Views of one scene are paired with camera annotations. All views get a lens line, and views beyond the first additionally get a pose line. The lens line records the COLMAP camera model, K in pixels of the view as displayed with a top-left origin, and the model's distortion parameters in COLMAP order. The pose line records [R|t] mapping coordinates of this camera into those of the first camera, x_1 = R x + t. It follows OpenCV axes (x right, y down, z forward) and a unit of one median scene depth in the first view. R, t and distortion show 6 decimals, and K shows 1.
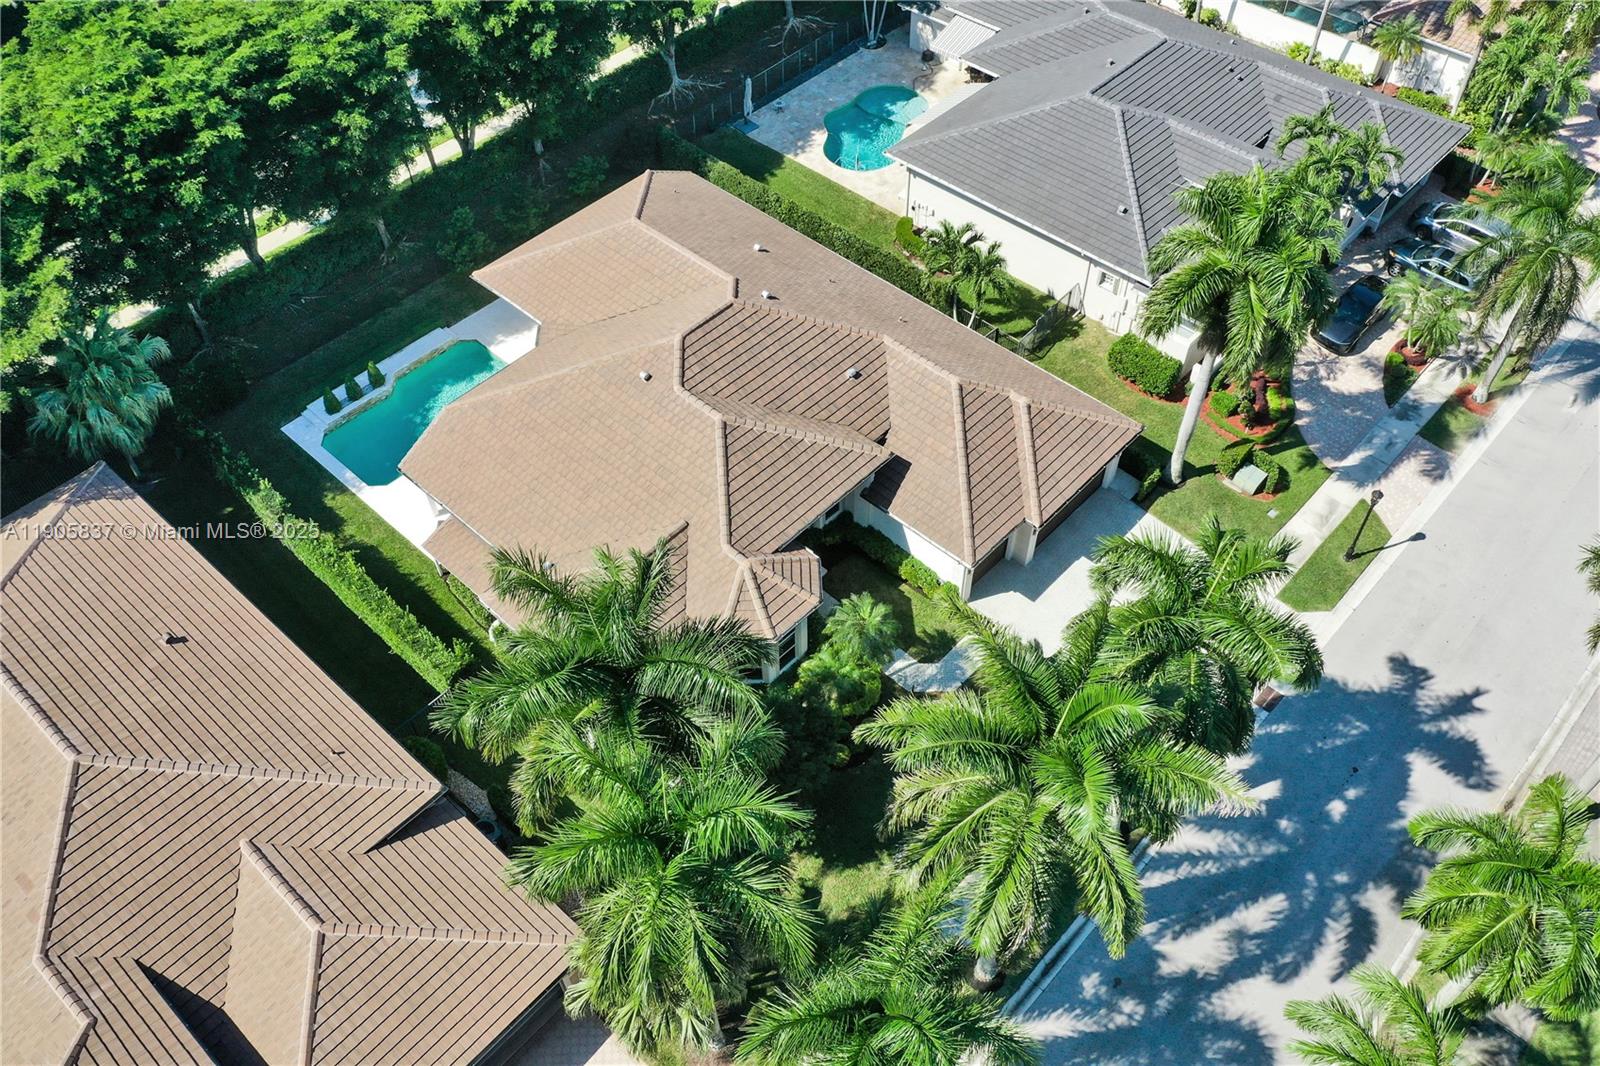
lens RADIAL K [[1267.2, 0, 800.0], [0, 1267.2, 533.0], [0, 0, 1]] dist [0.009041, -0.009301]
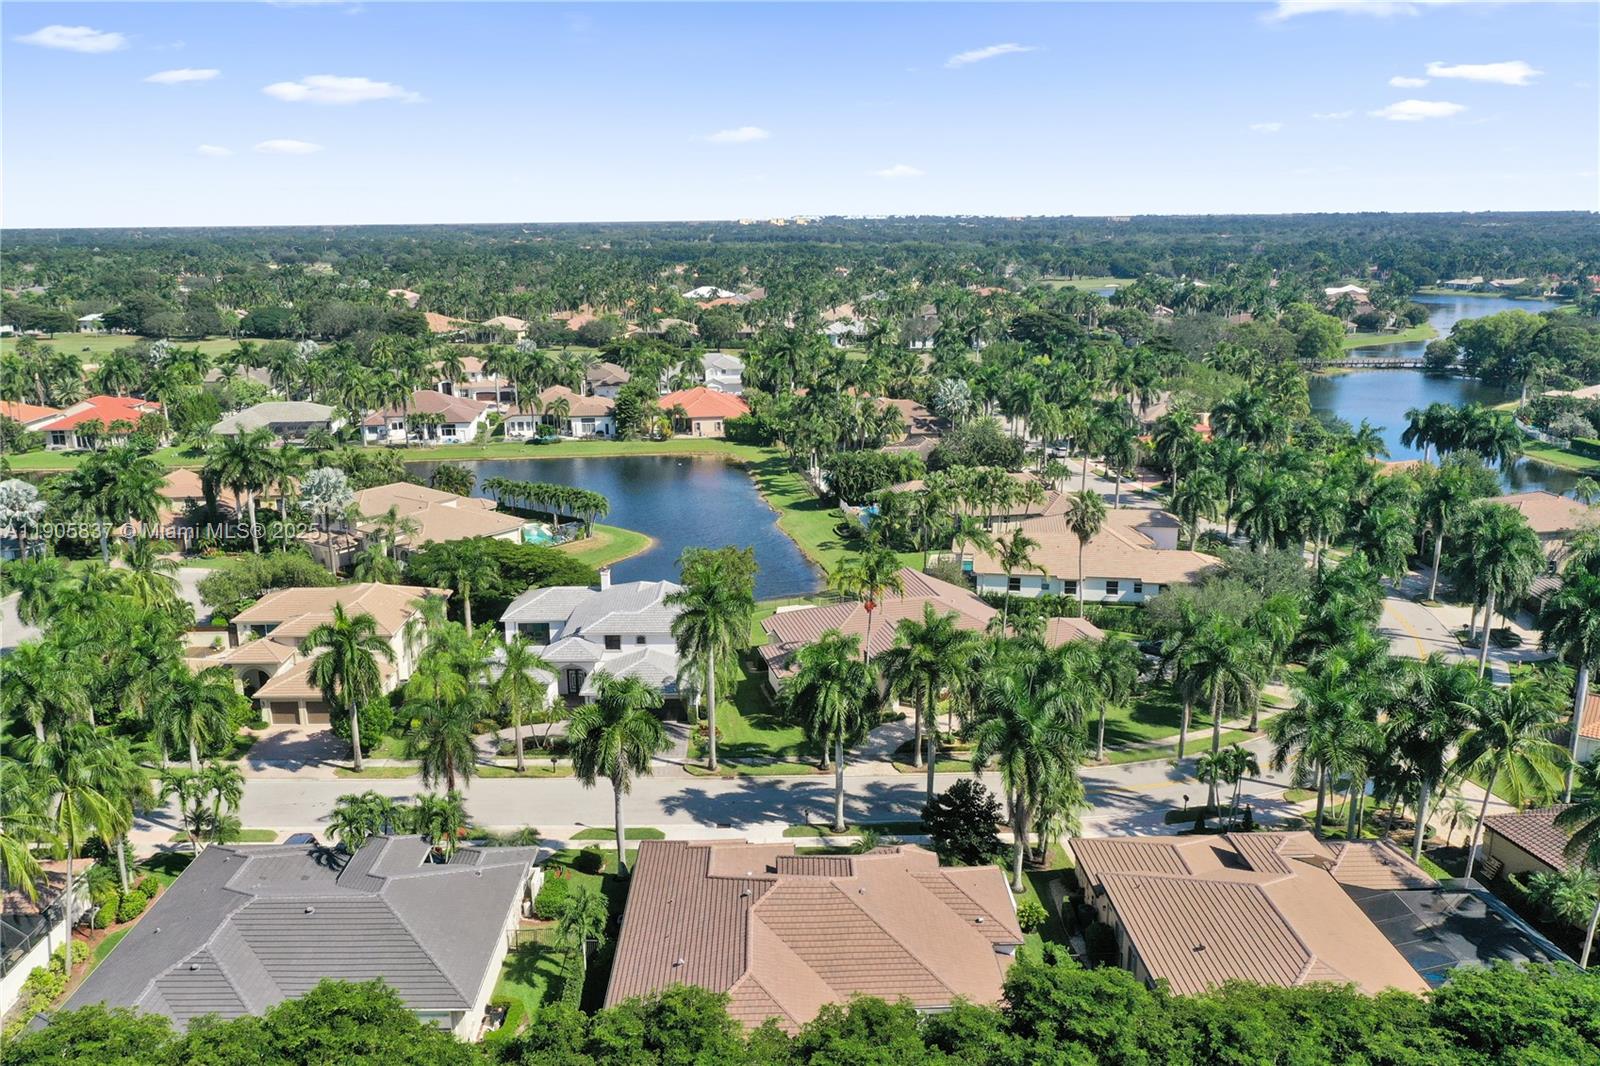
lens RADIAL K [[1267.2, 0, 800.0], [0, 1267.2, 533.0], [0, 0, 1]] dist [0.009041, -0.009301]
pose [[-0.696245, -0.153320, 0.701238, -0.943494], [0.558345, 0.498266, 0.663311, -1.222585], [-0.451102, 0.853360, -0.261310, 0.947072]]
